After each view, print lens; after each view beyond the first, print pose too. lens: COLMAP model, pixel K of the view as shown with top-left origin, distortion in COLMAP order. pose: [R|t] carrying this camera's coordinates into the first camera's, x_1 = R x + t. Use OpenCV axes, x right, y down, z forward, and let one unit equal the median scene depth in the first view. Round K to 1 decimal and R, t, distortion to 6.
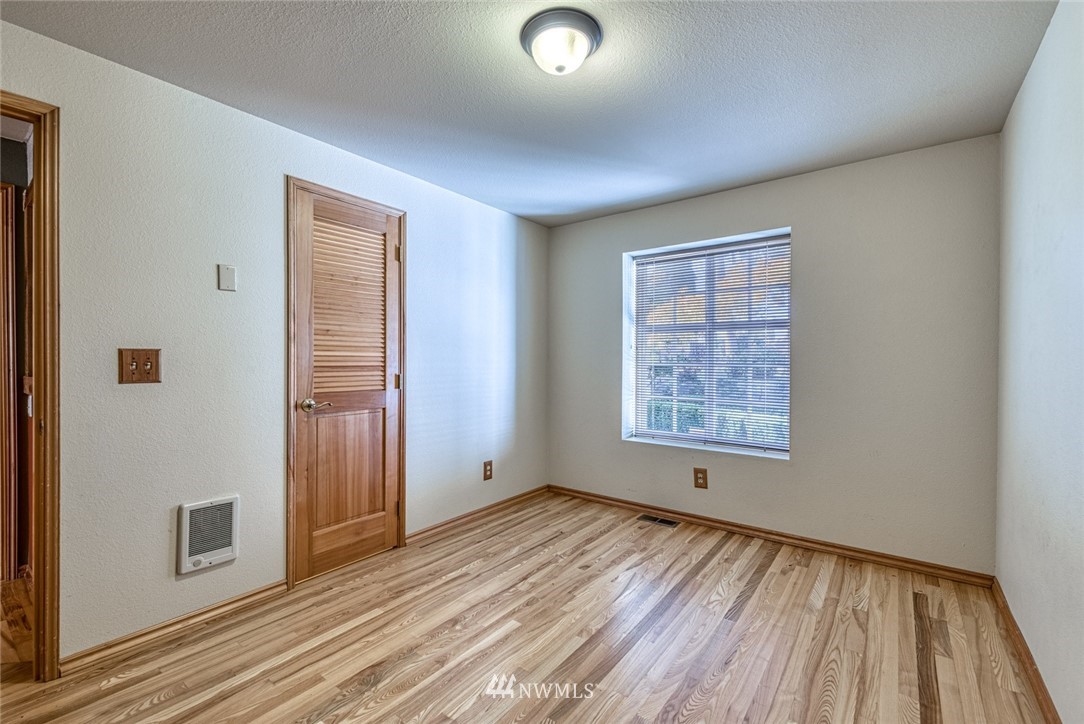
lens RADIAL K [[468.5, 0, 542.3], [0, 468.5, 358.1], [0, 0, 1]] dist [0.021296, -0.010557]
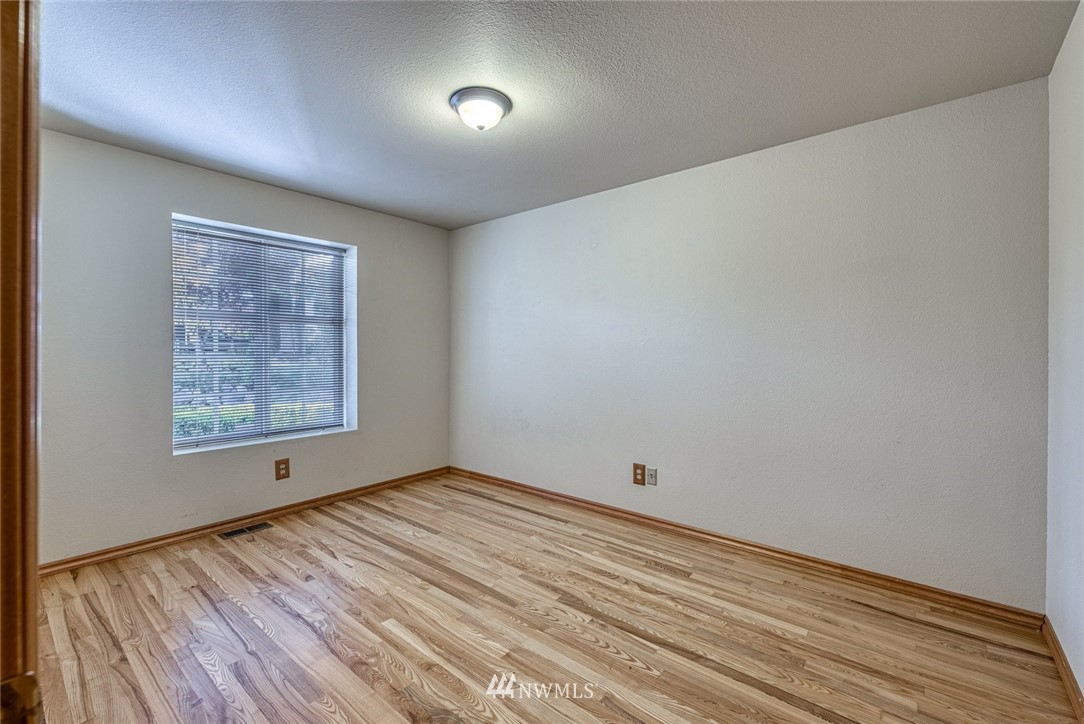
lens RADIAL K [[468.5, 0, 540.1], [0, 468.5, 353.6], [0, 0, 1]] dist [0.003002, 0.000294]
pose [[0.037550, -0.009838, 0.999246, -0.750515], [-0.000506, 0.999951, 0.009864, -0.003059], [-0.999295, -0.000876, 0.037544, 0.479769]]
